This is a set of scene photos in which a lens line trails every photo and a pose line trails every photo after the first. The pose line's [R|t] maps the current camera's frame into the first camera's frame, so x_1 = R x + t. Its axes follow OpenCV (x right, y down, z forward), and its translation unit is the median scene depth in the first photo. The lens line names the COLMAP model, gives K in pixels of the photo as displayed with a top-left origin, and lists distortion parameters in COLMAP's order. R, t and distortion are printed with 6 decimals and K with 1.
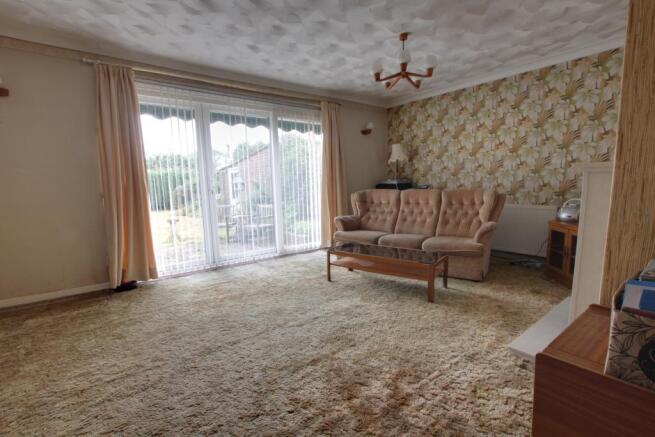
lens RADIAL K [[308.6, 0, 329.0], [0, 308.6, 230.2], [0, 0, 1]] dist [0.002813, 0.000320]
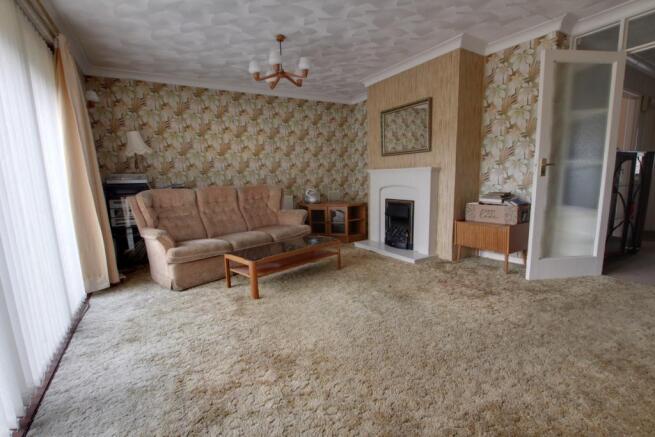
lens RADIAL K [[308.6, 0, 329.0], [0, 308.6, 230.2], [0, 0, 1]] dist [0.002813, 0.000320]
pose [[0.131117, -0.153082, 0.979476, -0.672262], [0.174908, 0.976079, 0.129137, -0.073916], [-0.975815, 0.154386, 0.154756, 0.607297]]
